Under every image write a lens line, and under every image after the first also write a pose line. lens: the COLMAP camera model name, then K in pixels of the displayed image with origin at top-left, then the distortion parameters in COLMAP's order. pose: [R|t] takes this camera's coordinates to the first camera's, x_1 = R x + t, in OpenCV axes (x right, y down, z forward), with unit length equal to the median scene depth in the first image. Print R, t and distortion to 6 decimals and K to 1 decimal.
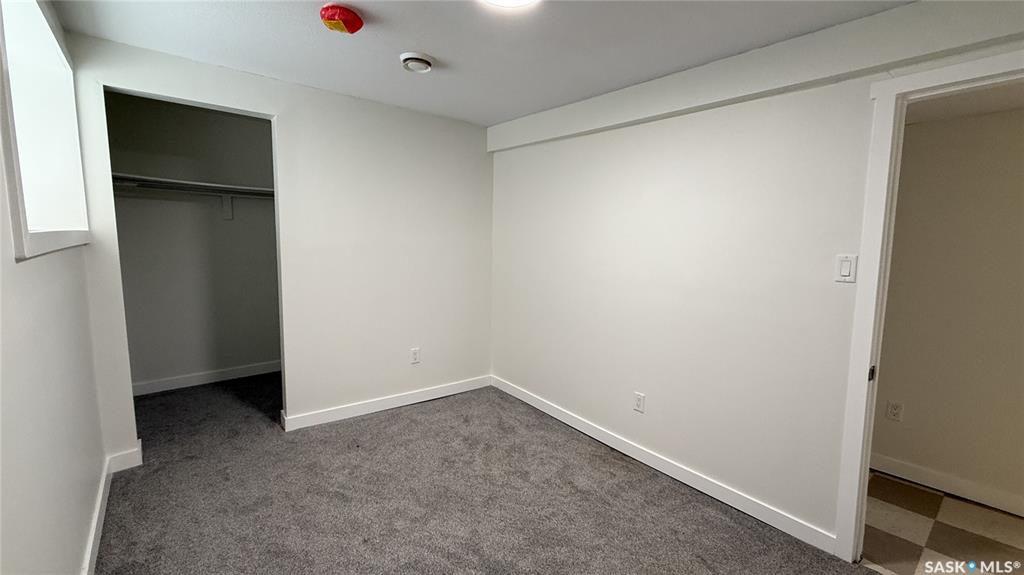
lens RADIAL K [[435.8, 0, 510.1], [0, 435.8, 291.8], [0, 0, 1]] dist [-0.000410, -0.000056]
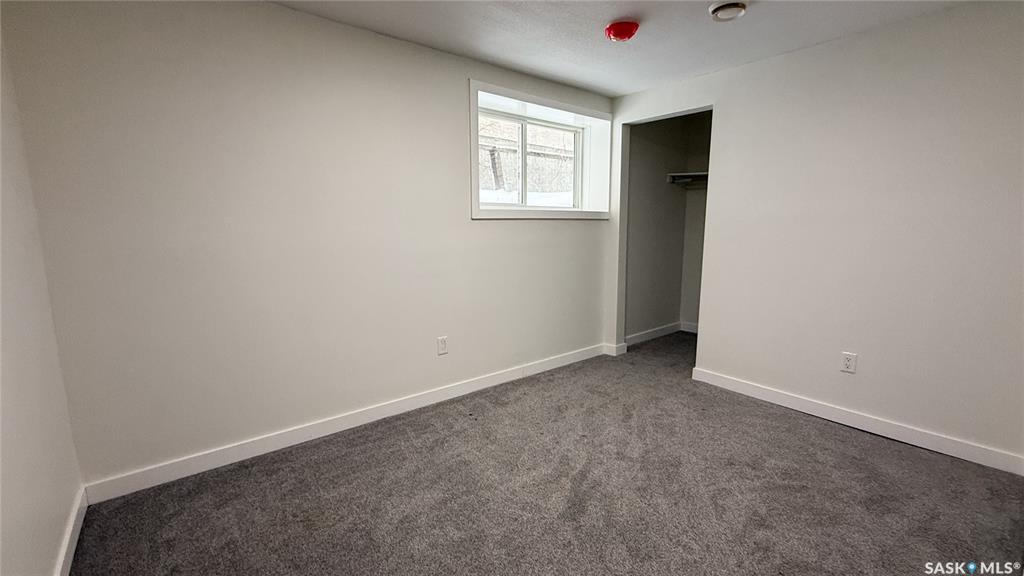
lens RADIAL K [[435.8, 0, 510.1], [0, 435.8, 292.3], [0, 0, 1]] dist [-0.000410, -0.000056]
pose [[-0.004074, 0.131750, -0.991275, 0.768564], [-0.114223, 0.984733, 0.131351, -0.006704], [0.993447, 0.113762, 0.011037, 0.589450]]
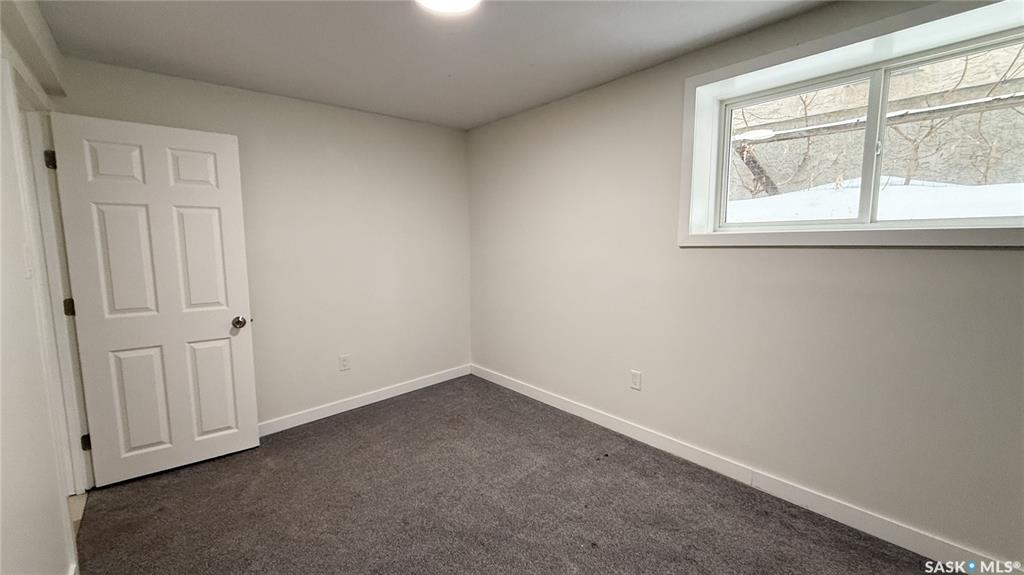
lens RADIAL K [[411.6, 0, 509.8], [0, 411.6, 285.0], [0, 0, 1]] dist [0.000148, -0.000004]
pose [[-0.999348, -0.012051, -0.034035, -0.083464], [-0.019360, 0.974534, 0.223402, -0.161425], [0.030477, 0.223916, -0.974132, 1.453151]]
